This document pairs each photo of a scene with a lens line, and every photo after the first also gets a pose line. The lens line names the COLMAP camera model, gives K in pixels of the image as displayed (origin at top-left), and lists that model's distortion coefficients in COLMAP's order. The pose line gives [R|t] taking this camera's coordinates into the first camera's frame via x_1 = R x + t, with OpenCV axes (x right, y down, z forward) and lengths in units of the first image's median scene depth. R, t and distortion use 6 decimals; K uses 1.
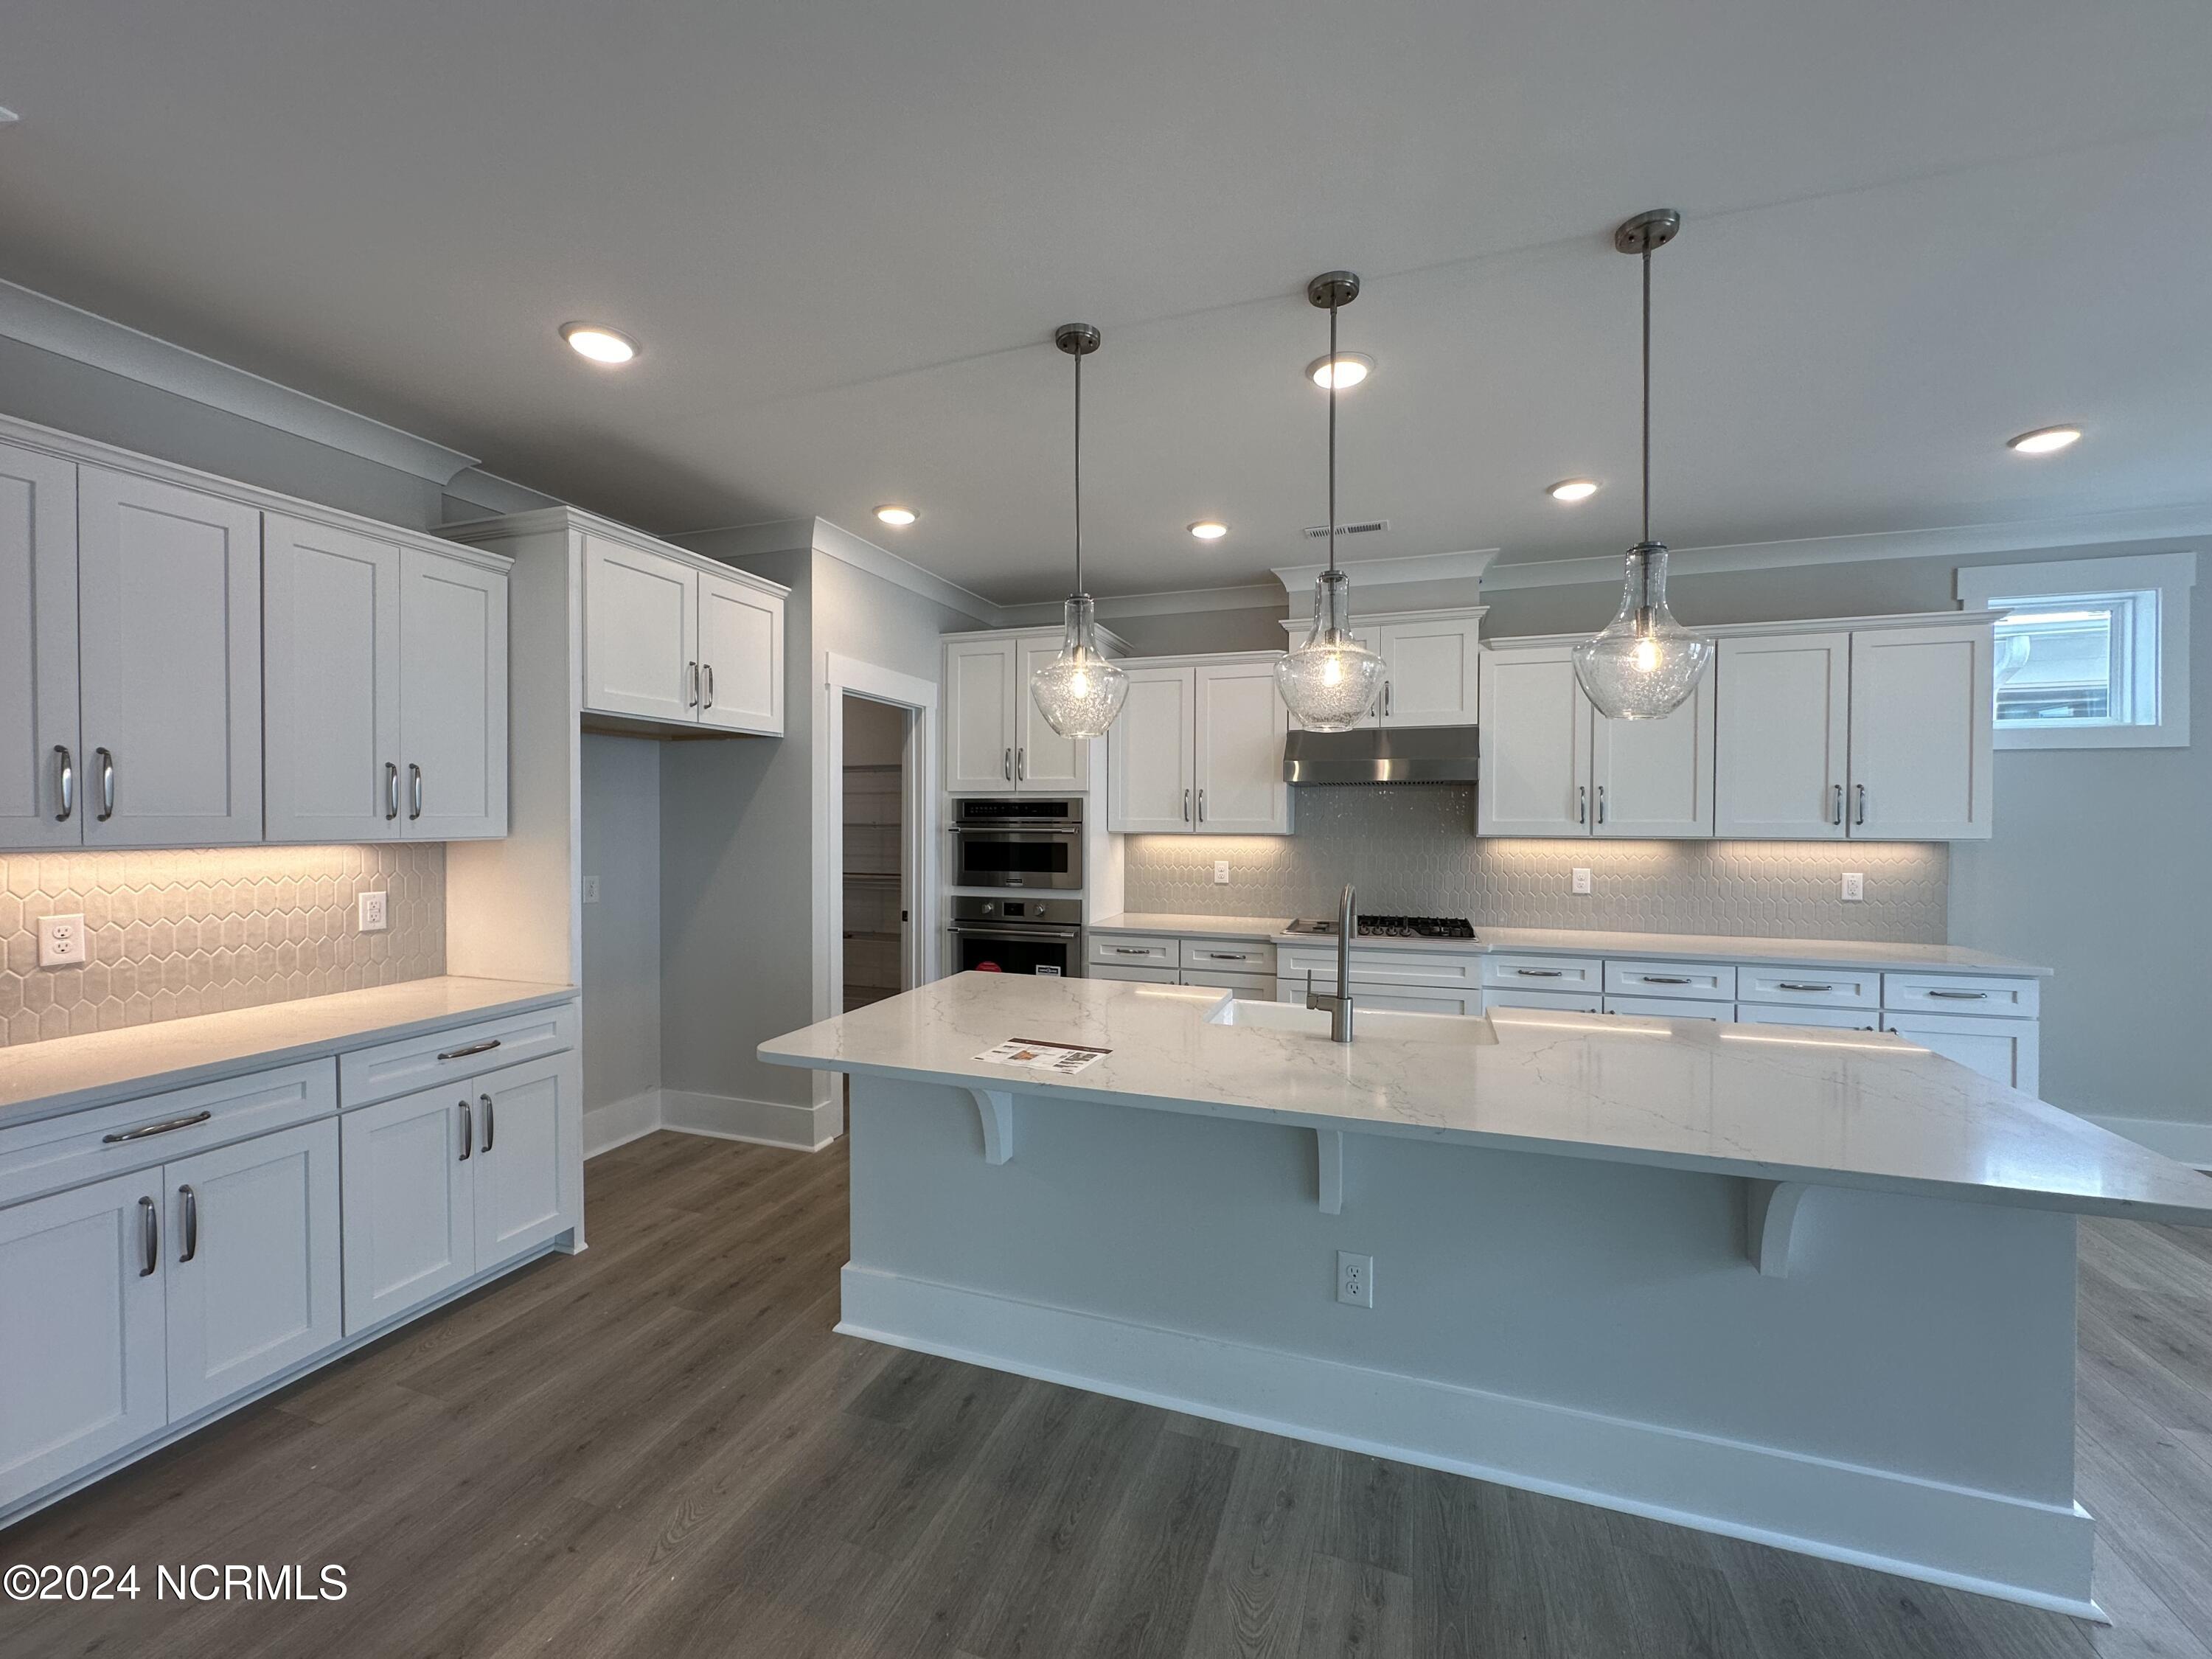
lens RADIAL K [[885.1, 0, 1105.4], [0, 885.1, 825.2], [0, 0, 1]] dist [-0.002418, 0.000320]
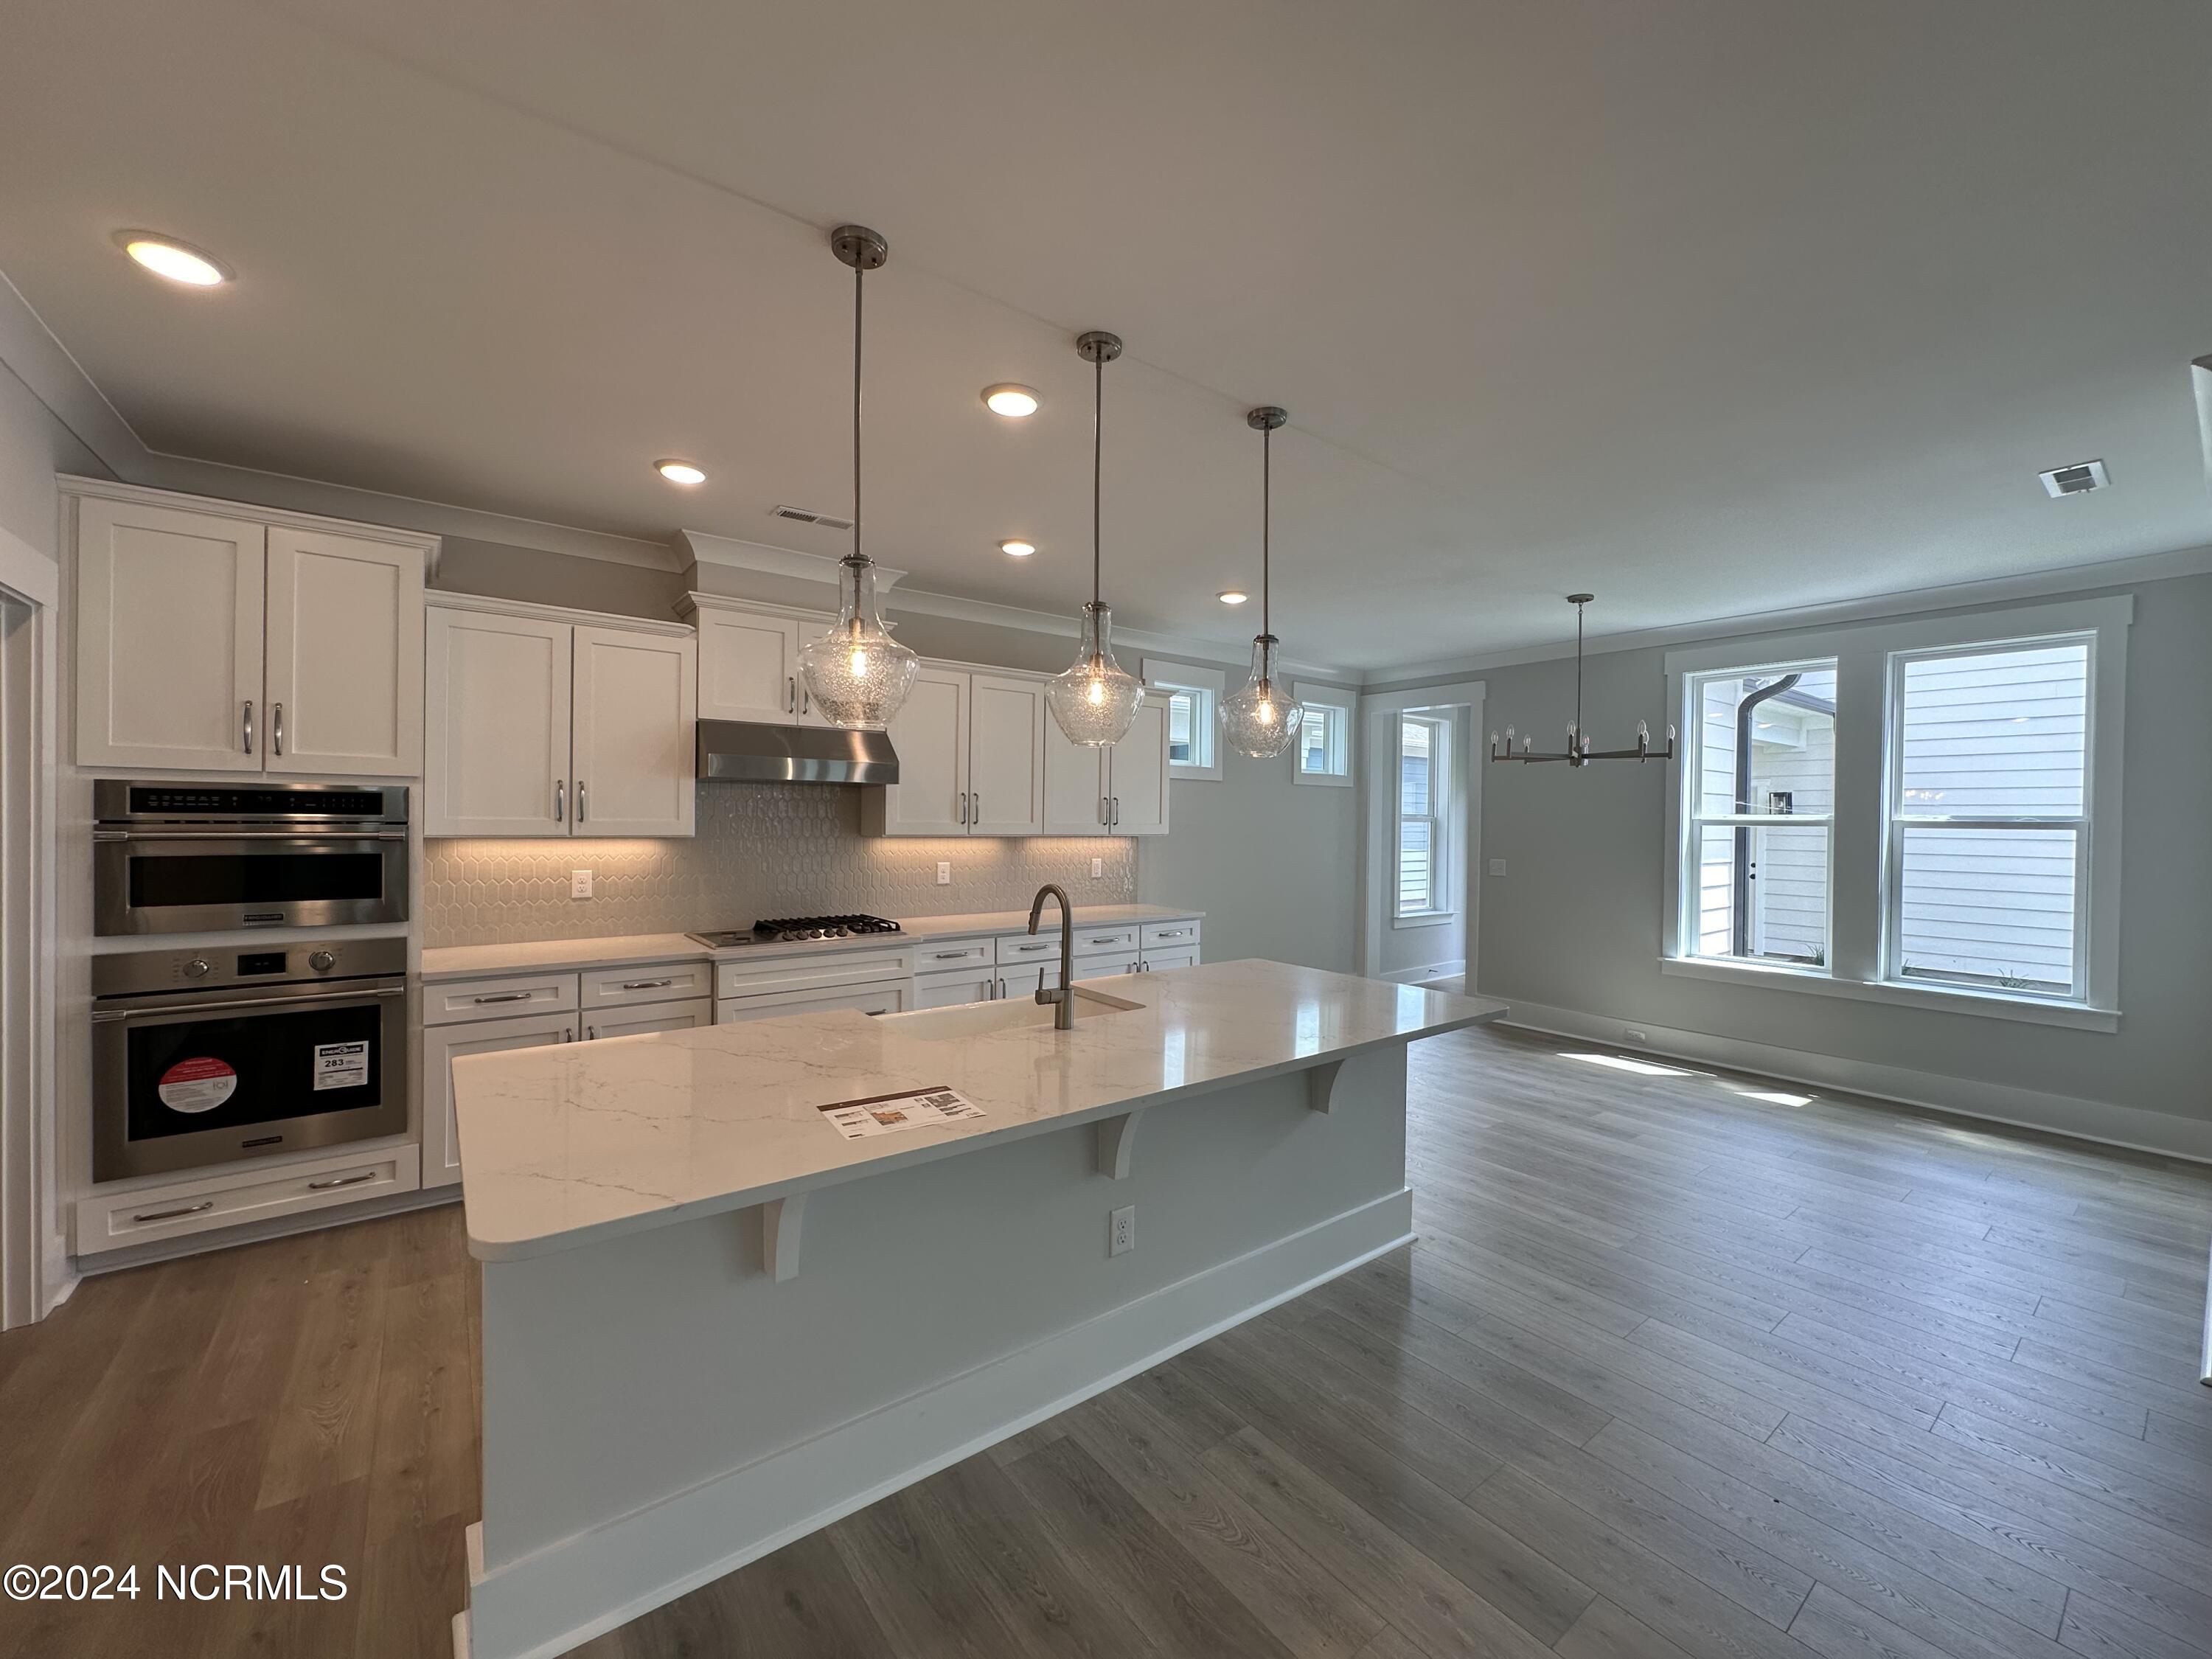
lens RADIAL K [[885.1, 0, 1105.4], [0, 885.1, 825.2], [0, 0, 1]] dist [-0.002418, 0.000320]
pose [[0.545161, -0.002414, 0.838328, -0.362668], [-0.003122, 0.999983, 0.004910, -0.007465], [-0.838326, -0.005294, 0.545144, 0.211530]]
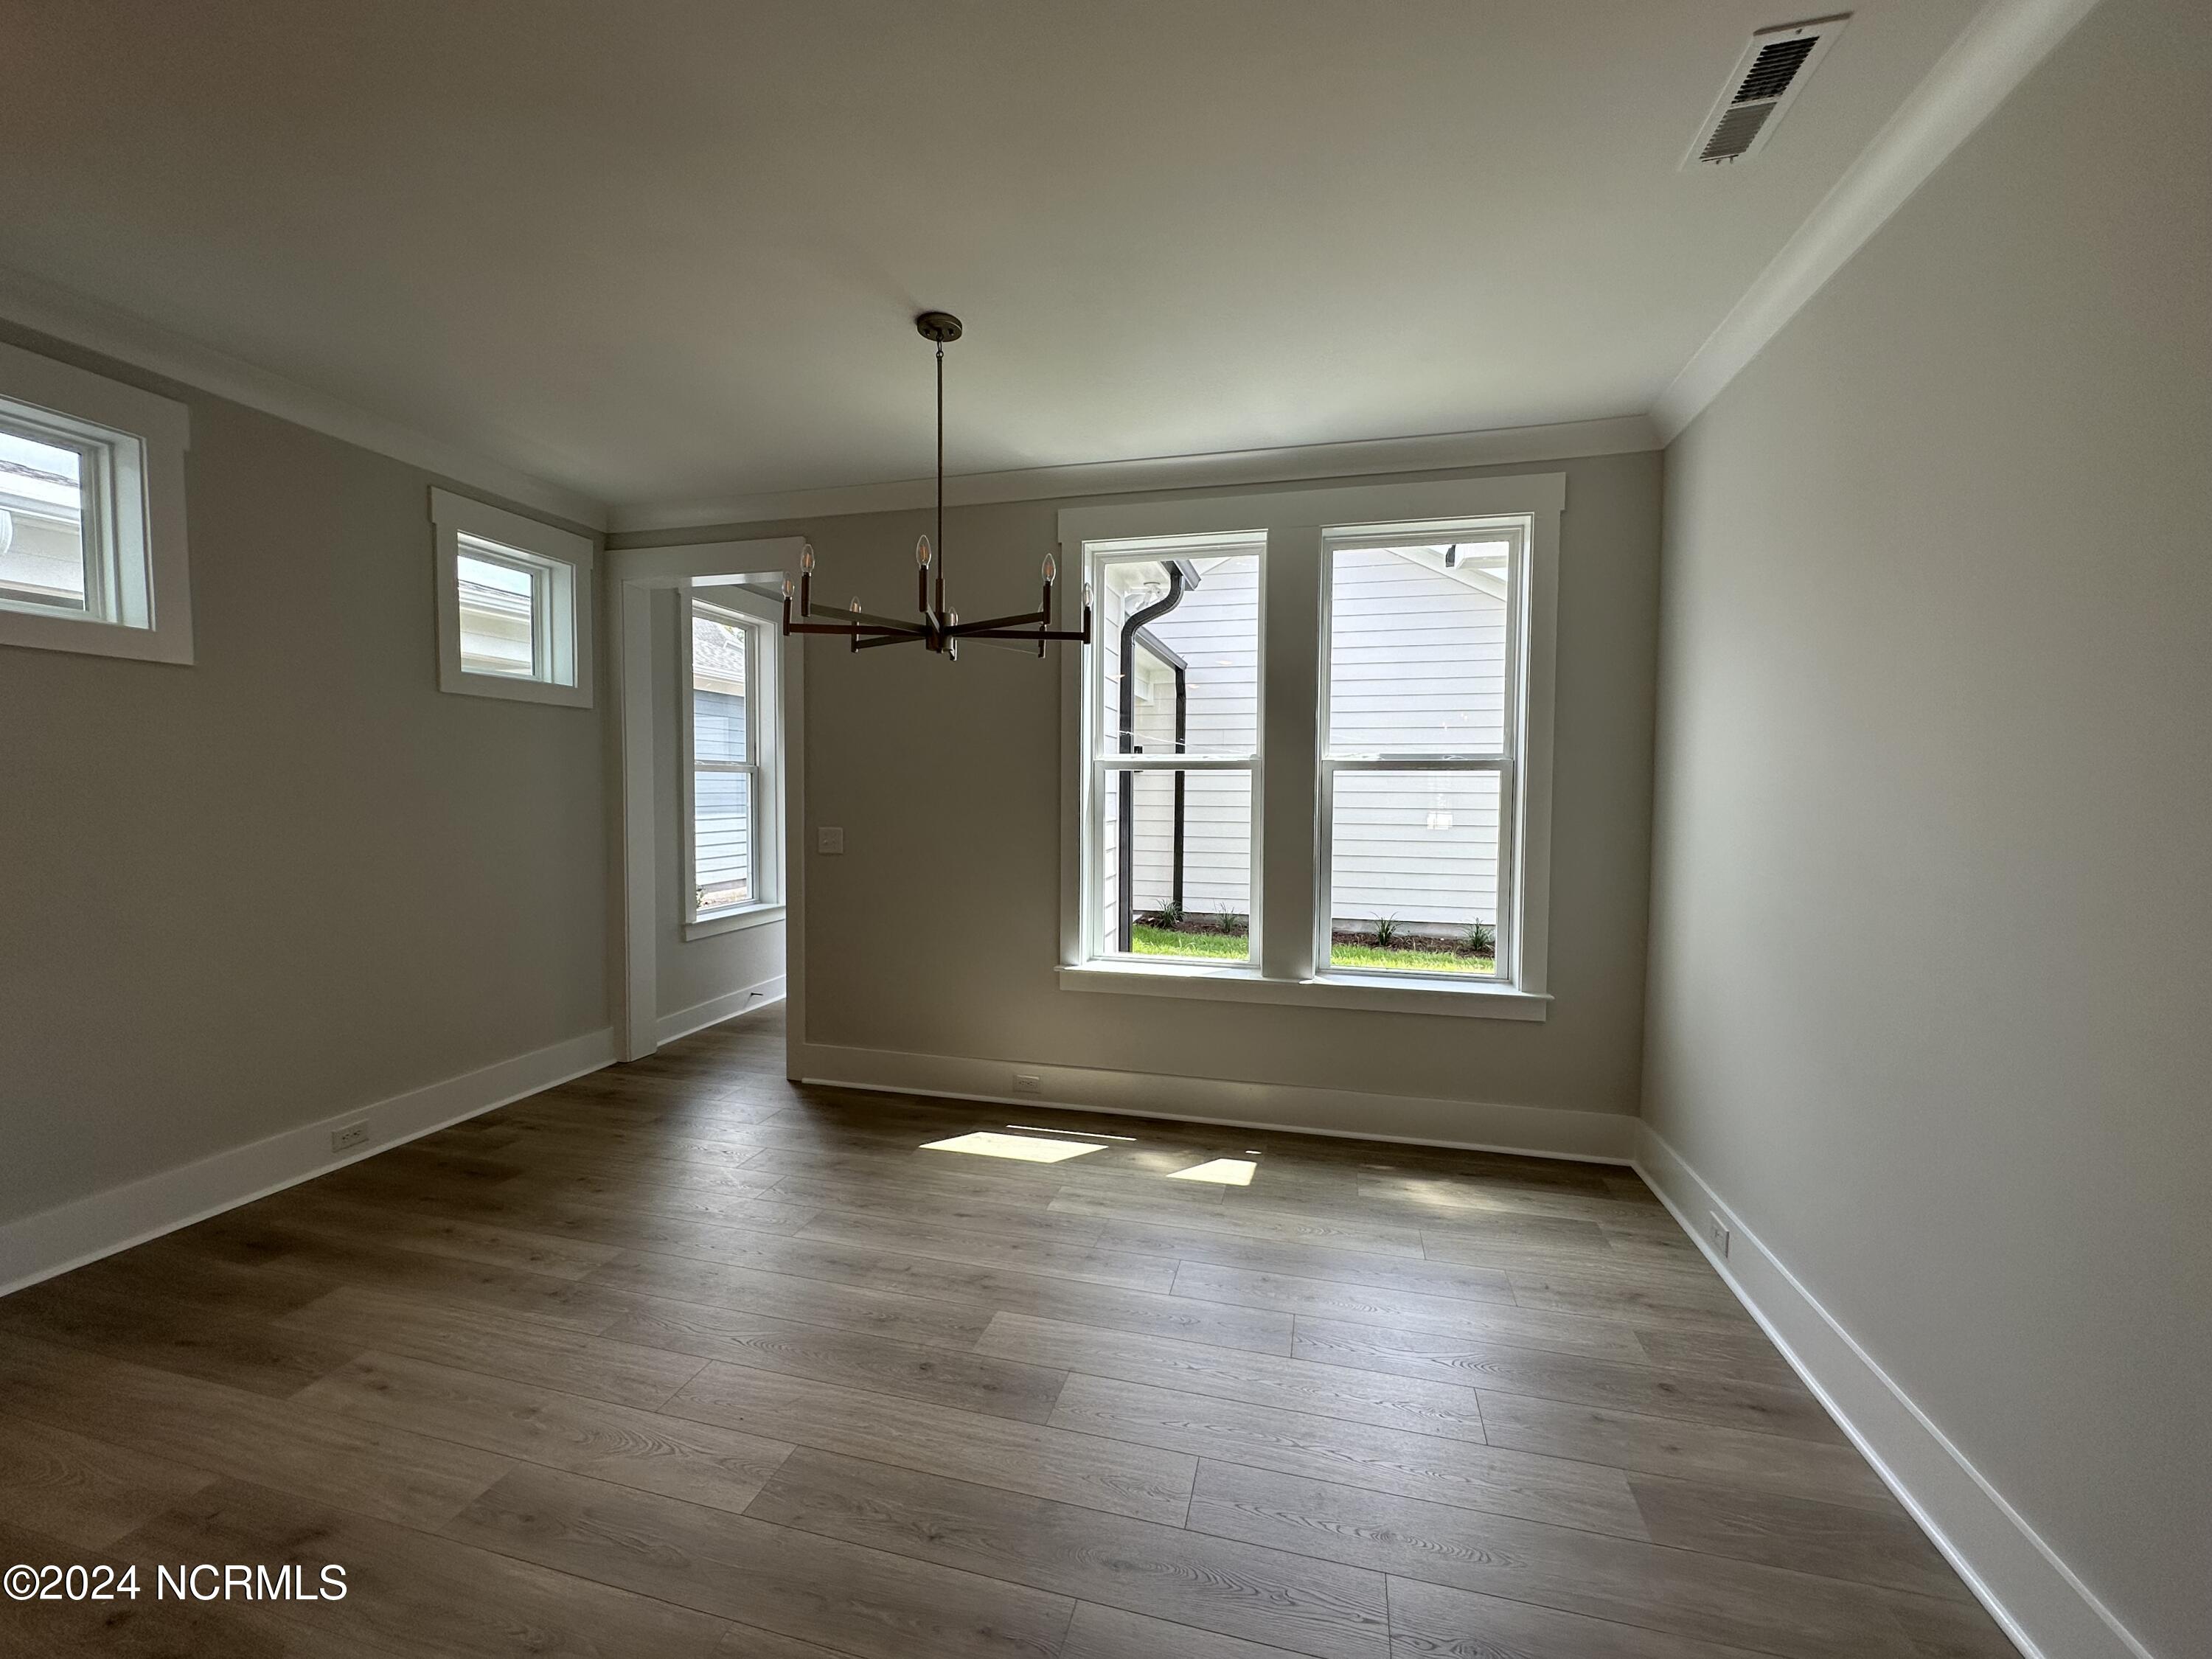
lens RADIAL K [[885.1, 0, 1105.4], [0, 885.1, 825.2], [0, 0, 1]] dist [-0.002418, 0.000320]
pose [[-0.088599, -0.045499, 0.995028, 0.372078], [0.001993, 0.998946, 0.045856, 0.013271], [-0.996065, 0.006046, -0.088415, 0.269864]]
